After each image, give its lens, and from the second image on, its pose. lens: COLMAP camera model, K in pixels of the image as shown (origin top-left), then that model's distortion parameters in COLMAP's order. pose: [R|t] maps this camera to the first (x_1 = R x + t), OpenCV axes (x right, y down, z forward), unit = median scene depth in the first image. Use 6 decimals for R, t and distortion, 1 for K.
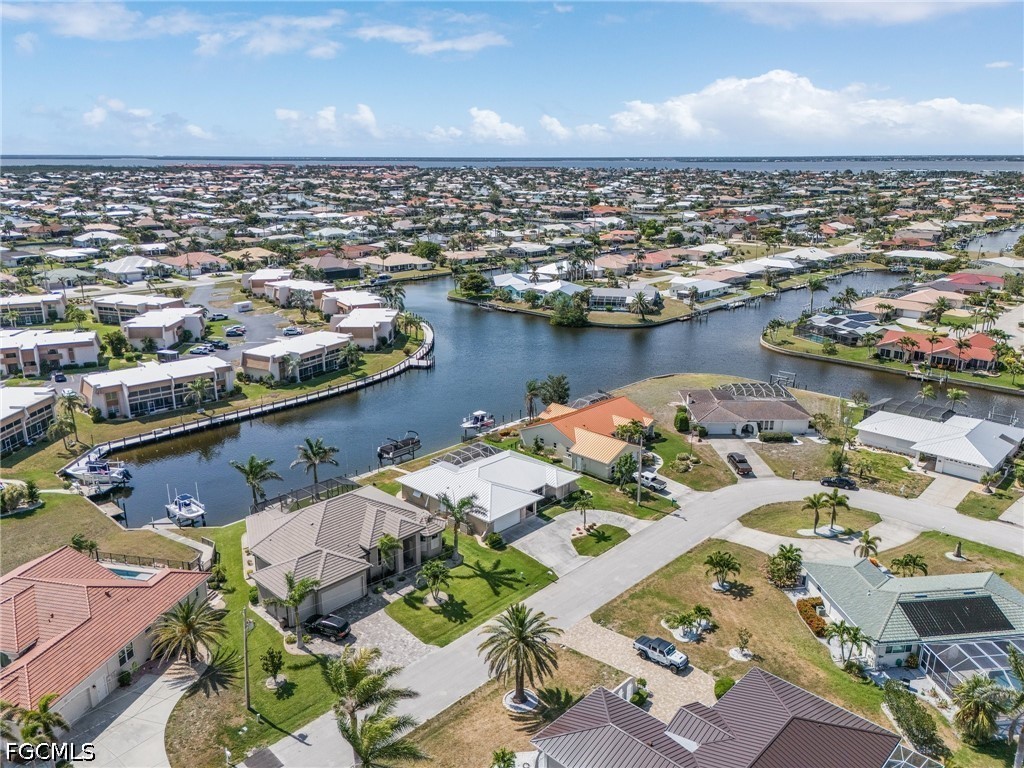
lens RADIAL K [[779.4, 0, 512.0], [0, 779.4, 384.0], [0, 0, 1]] dist [0.039465, -0.003887]
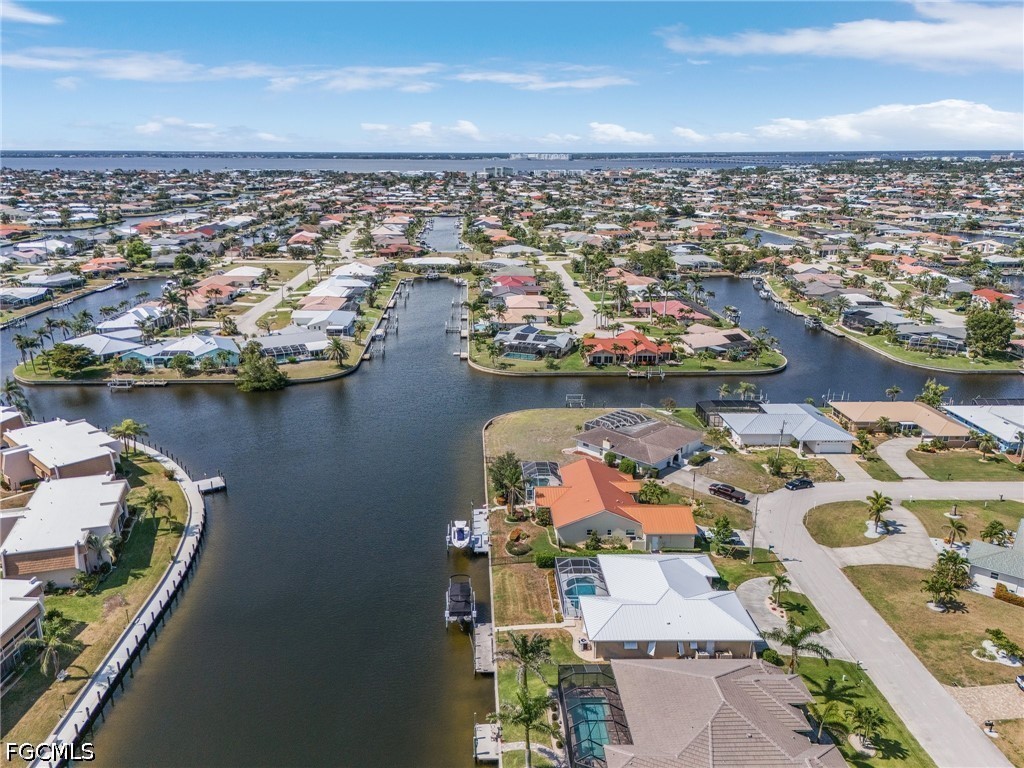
lens RADIAL K [[779.4, 0, 512.0], [0, 779.4, 384.0], [0, 0, 1]] dist [0.039465, -0.003887]
pose [[0.706387, -0.196318, 0.680057, -0.501247], [0.197151, 0.977317, 0.077346, -0.150123], [-0.679815, 0.079438, 0.729068, 0.335926]]
